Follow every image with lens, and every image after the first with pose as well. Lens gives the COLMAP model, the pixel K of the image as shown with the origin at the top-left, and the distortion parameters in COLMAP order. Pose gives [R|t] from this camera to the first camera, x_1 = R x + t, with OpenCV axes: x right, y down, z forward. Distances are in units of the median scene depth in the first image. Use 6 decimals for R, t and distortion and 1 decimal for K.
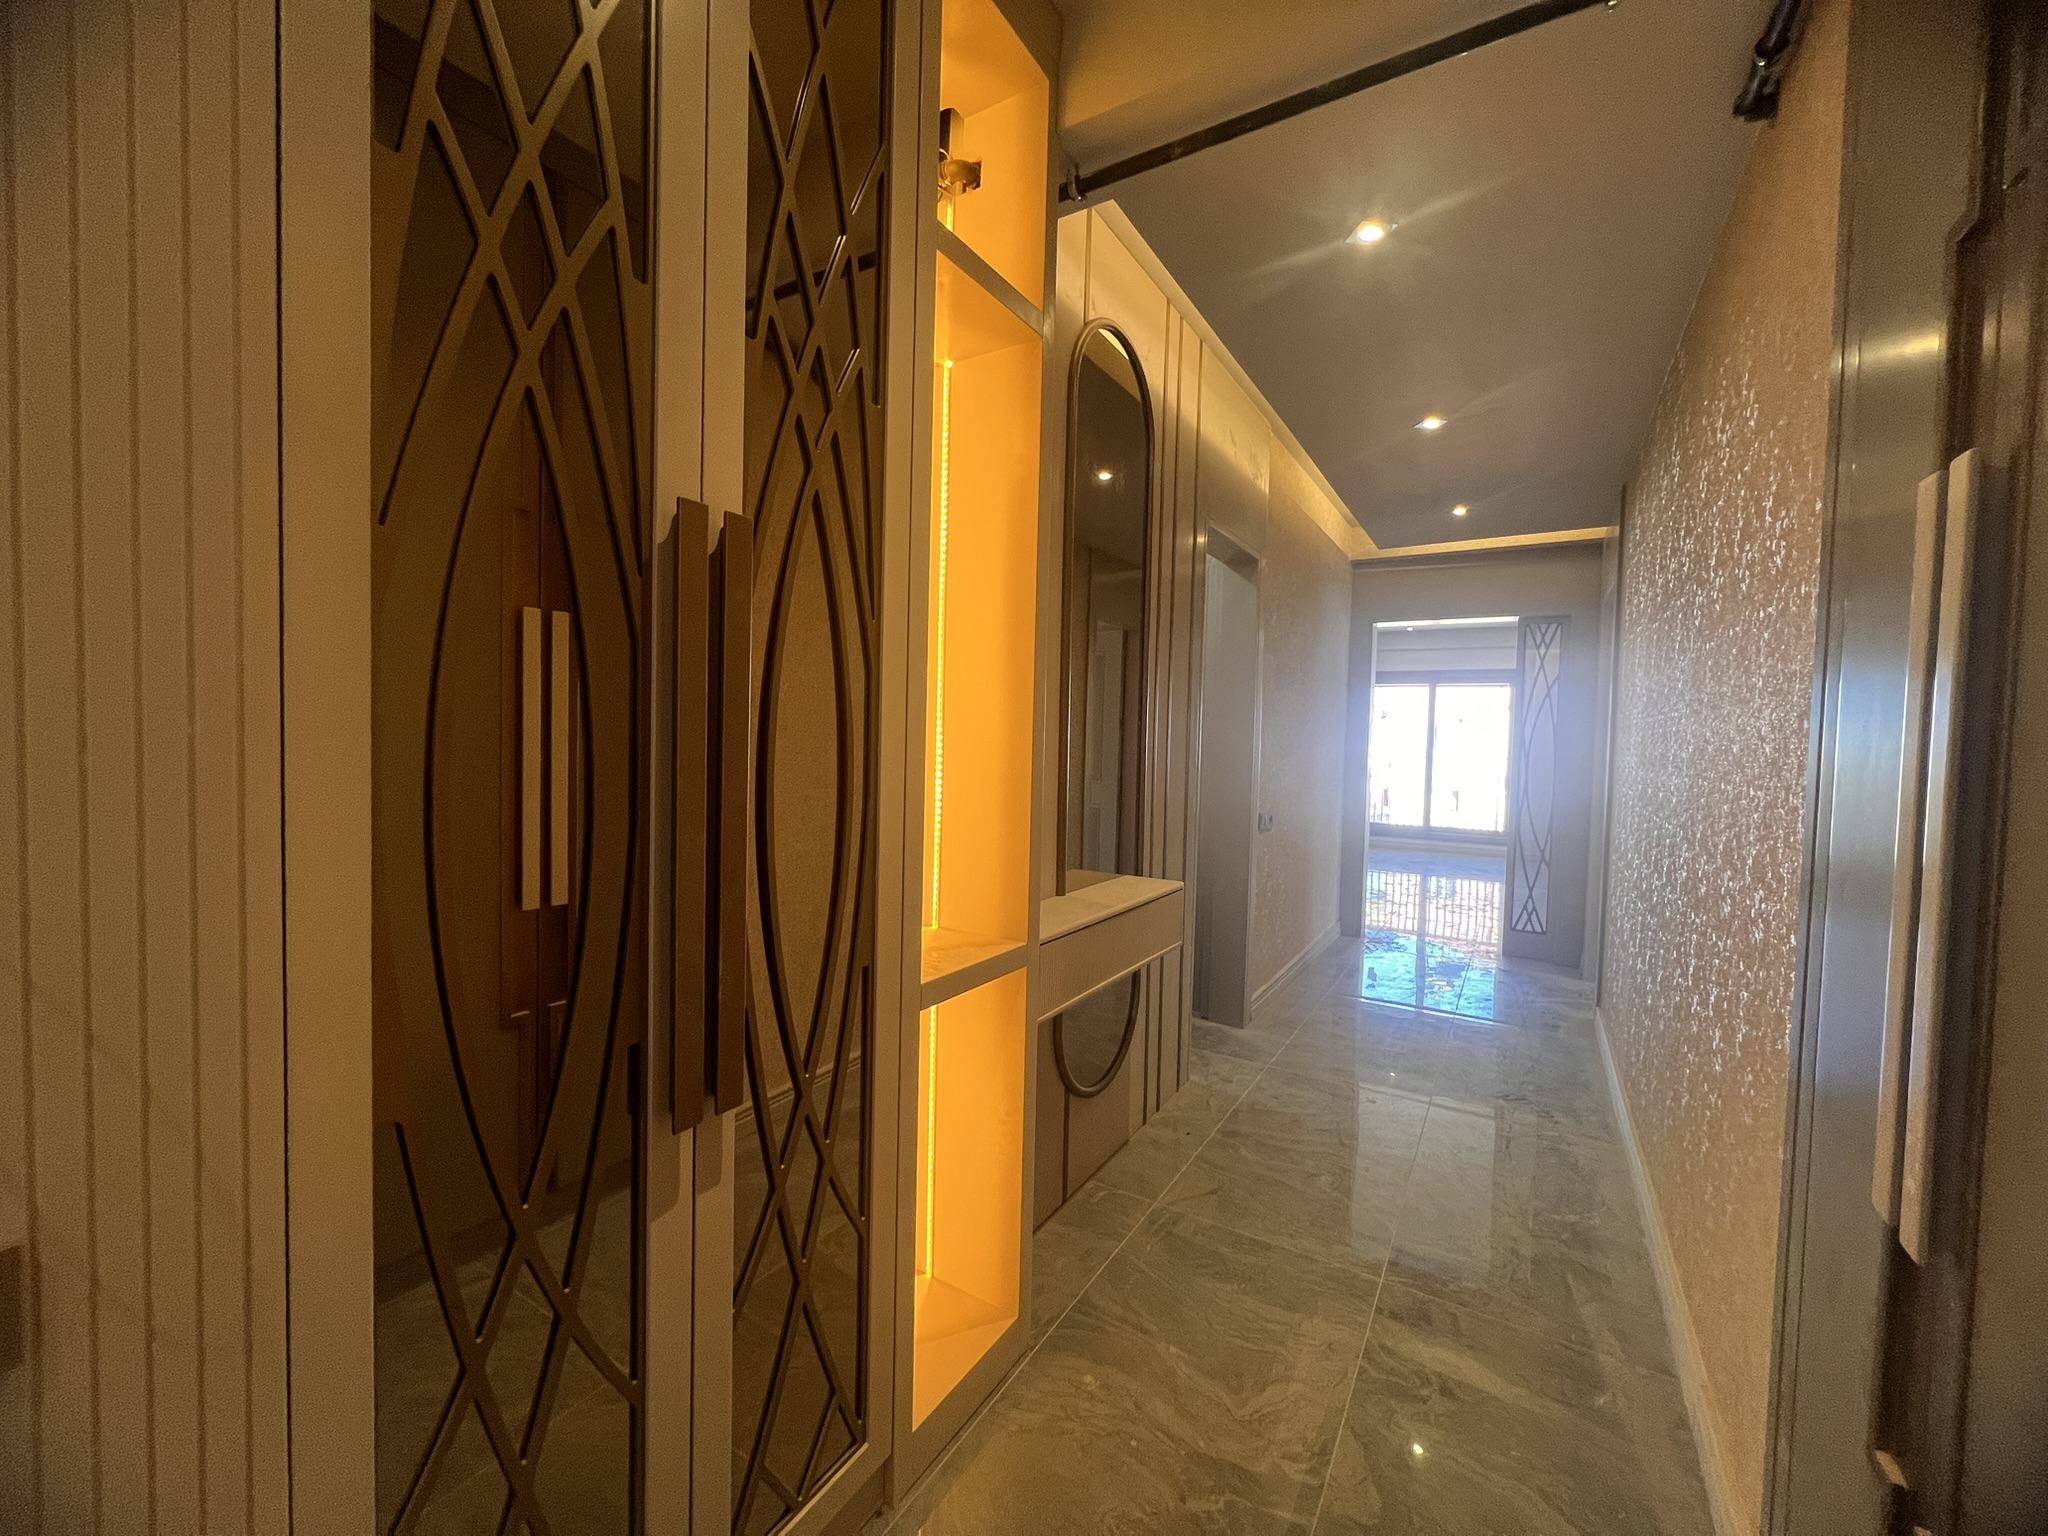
lens RADIAL K [[821.1, 0, 1014.5], [0, 821.1, 768.9], [0, 0, 1]] dist [-0.001131, -0.000204]
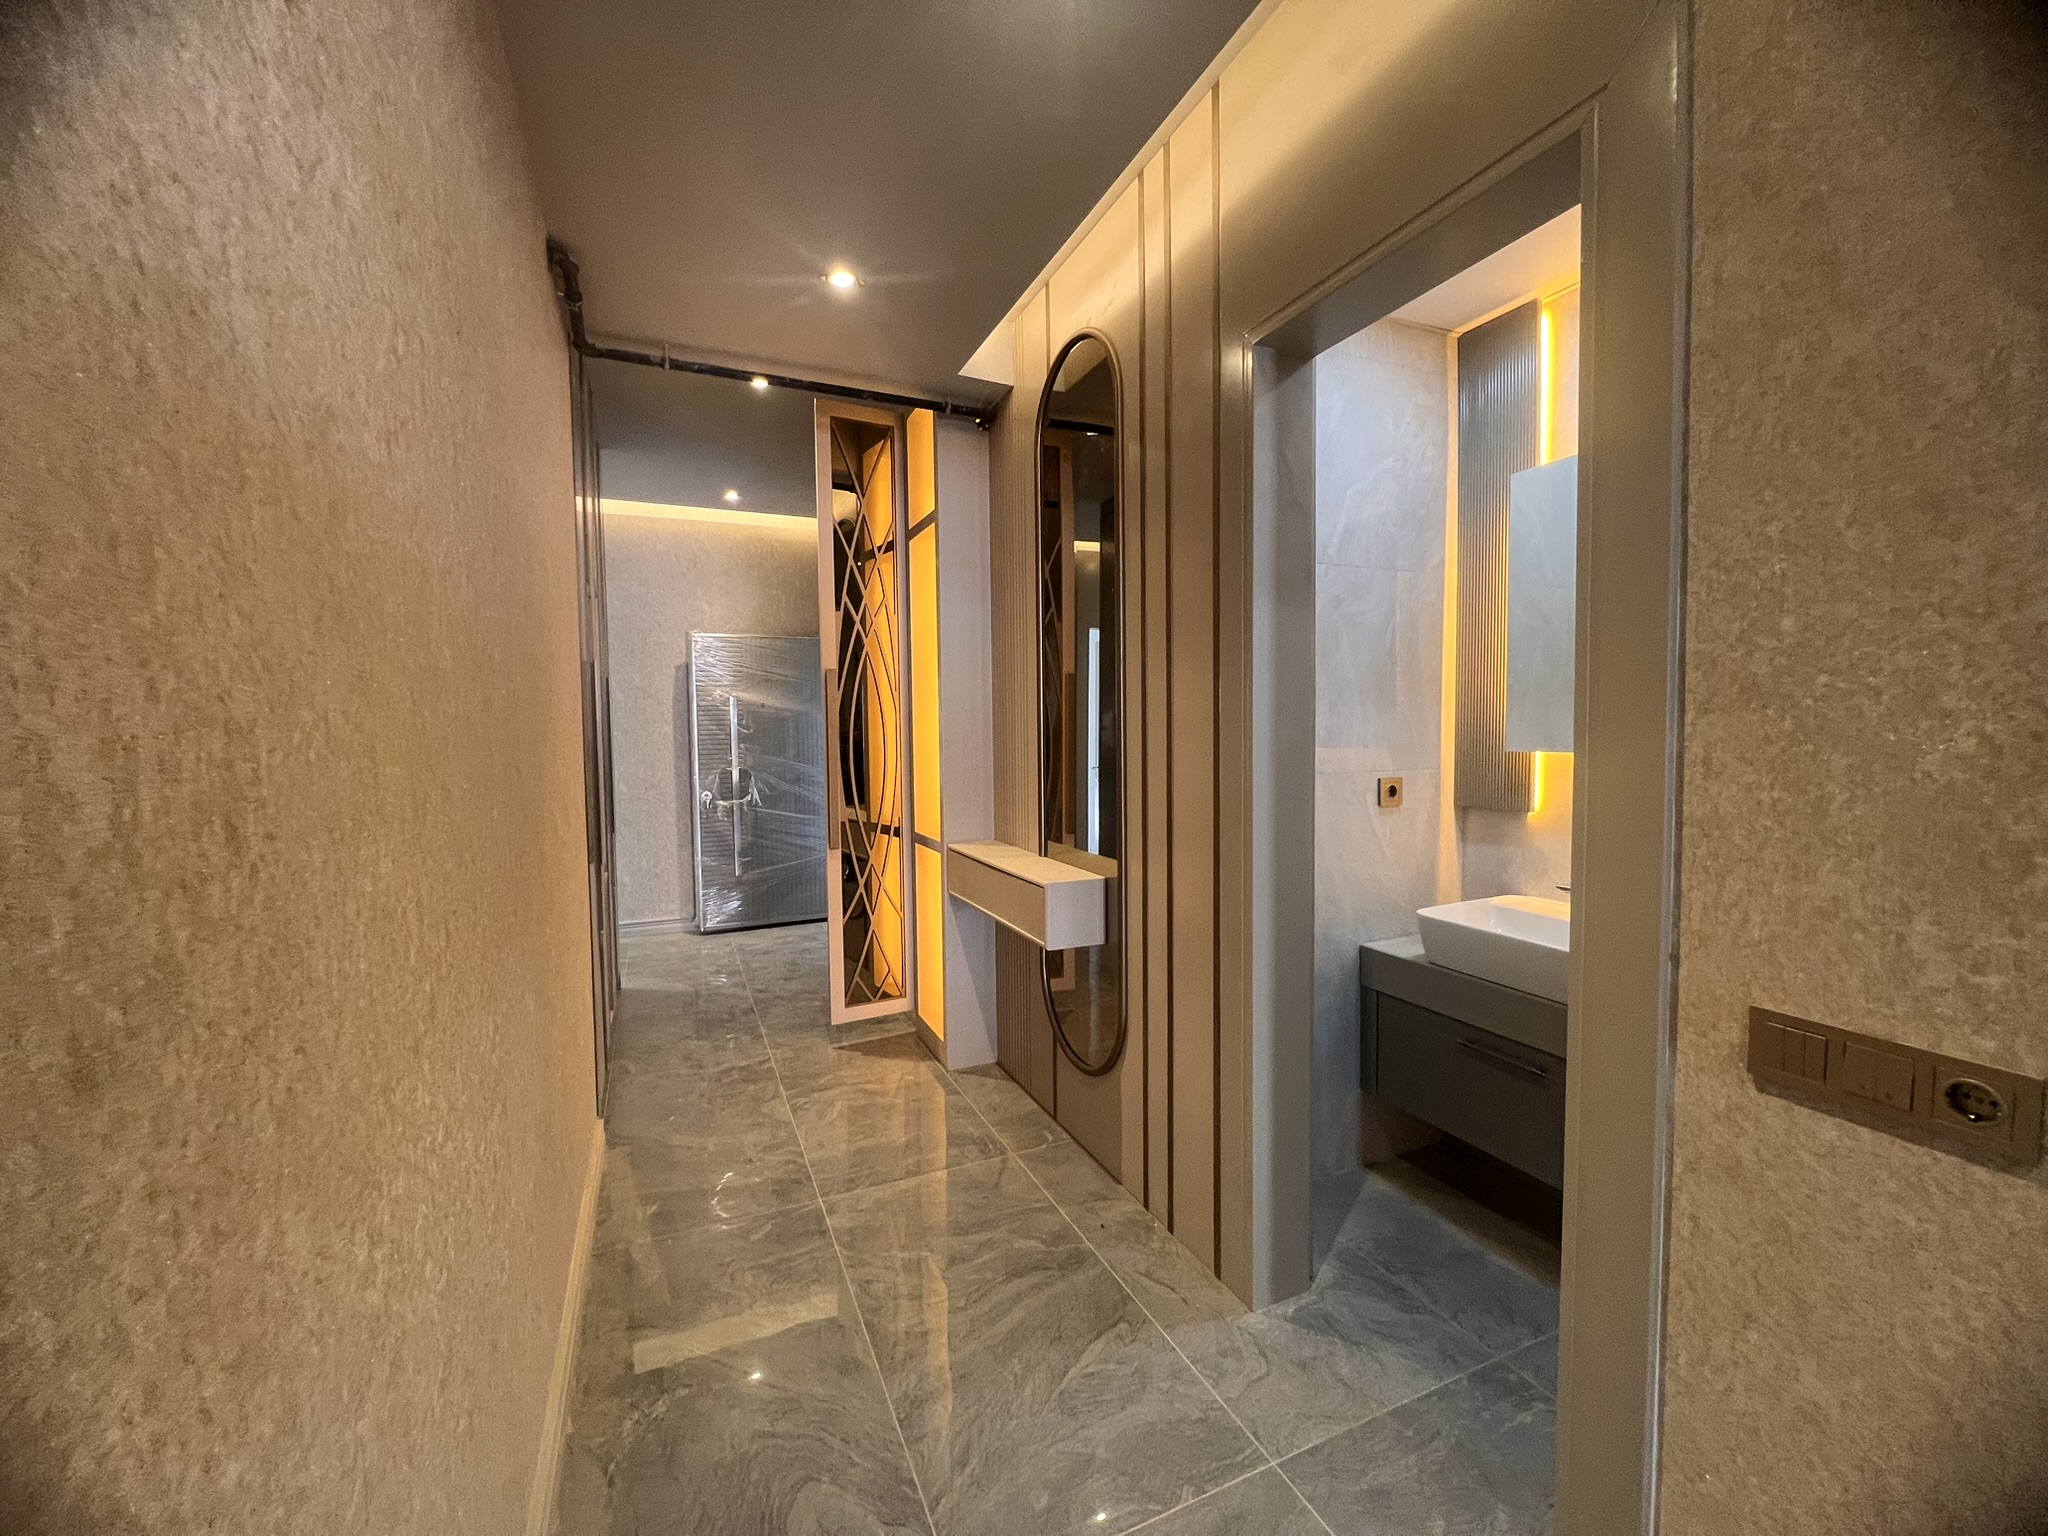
lens RADIAL K [[821.1, 0, 1014.5], [0, 821.1, 768.9], [0, 0, 1]] dist [-0.001131, -0.000204]
pose [[-0.570270, 0.017537, -0.821270, 1.132158], [-0.035486, 0.998313, 0.045958, -0.036884], [0.820690, 0.055352, -0.568686, 1.703402]]
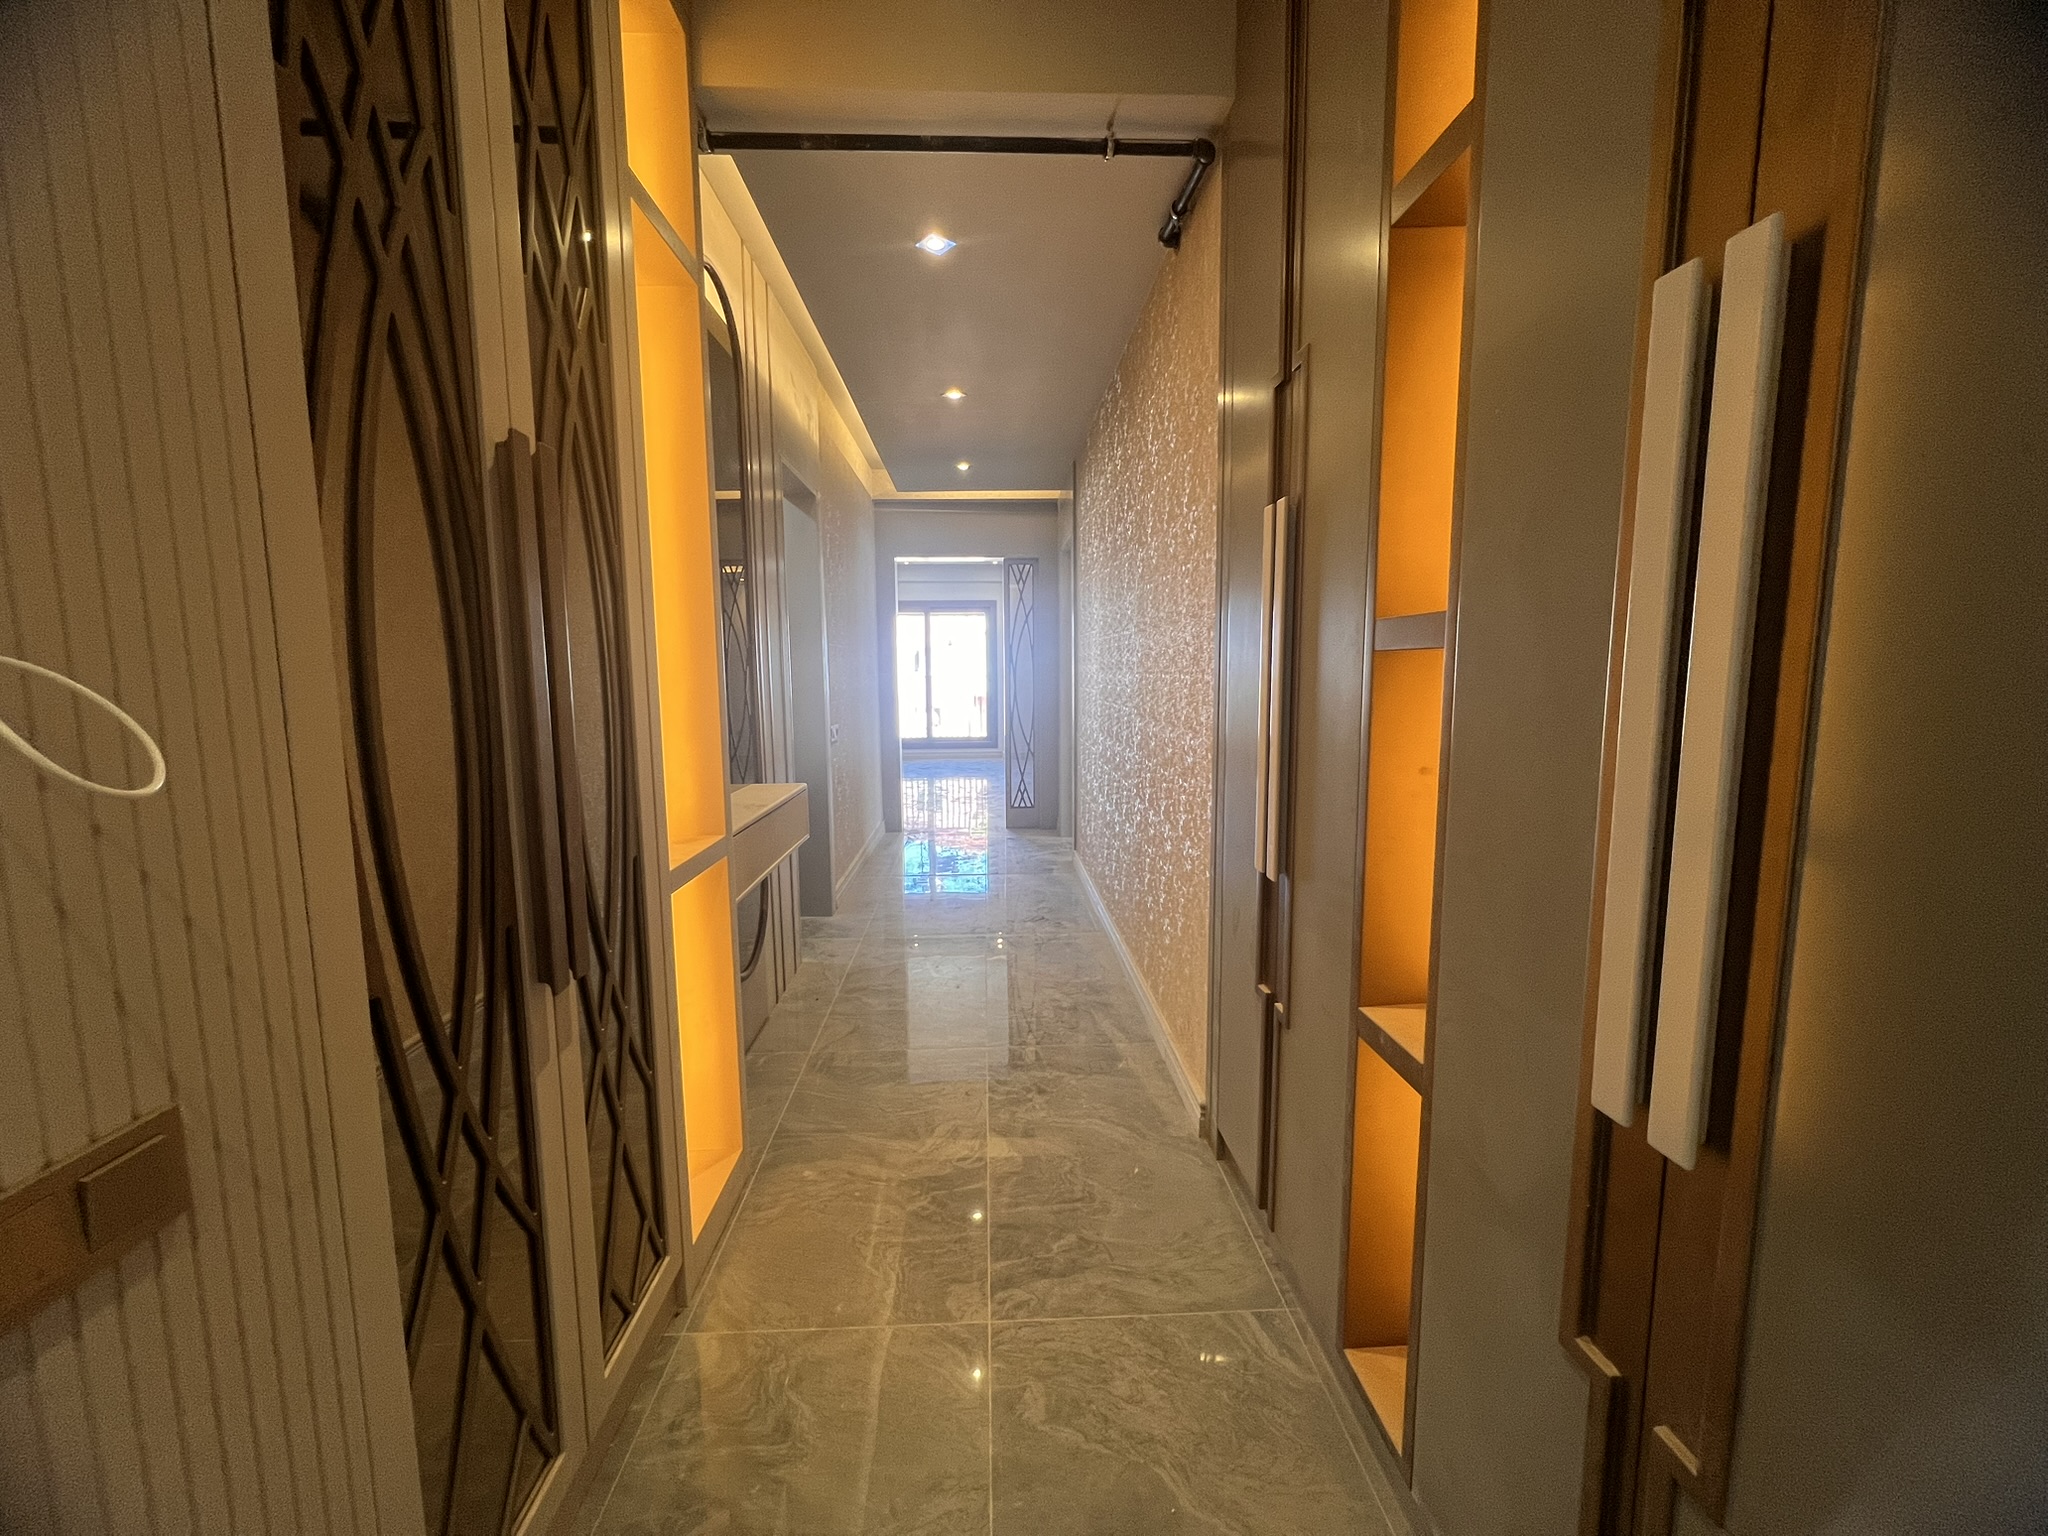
lens RADIAL K [[821.1, 0, 1014.5], [0, 821.1, 768.9], [0, 0, 1]] dist [-0.001131, -0.000204]
pose [[0.827737, -0.098329, 0.552434, -0.214005], [0.050600, 0.993595, 0.101036, 0.019003], [-0.558831, -0.055679, 0.827411, -0.132372]]
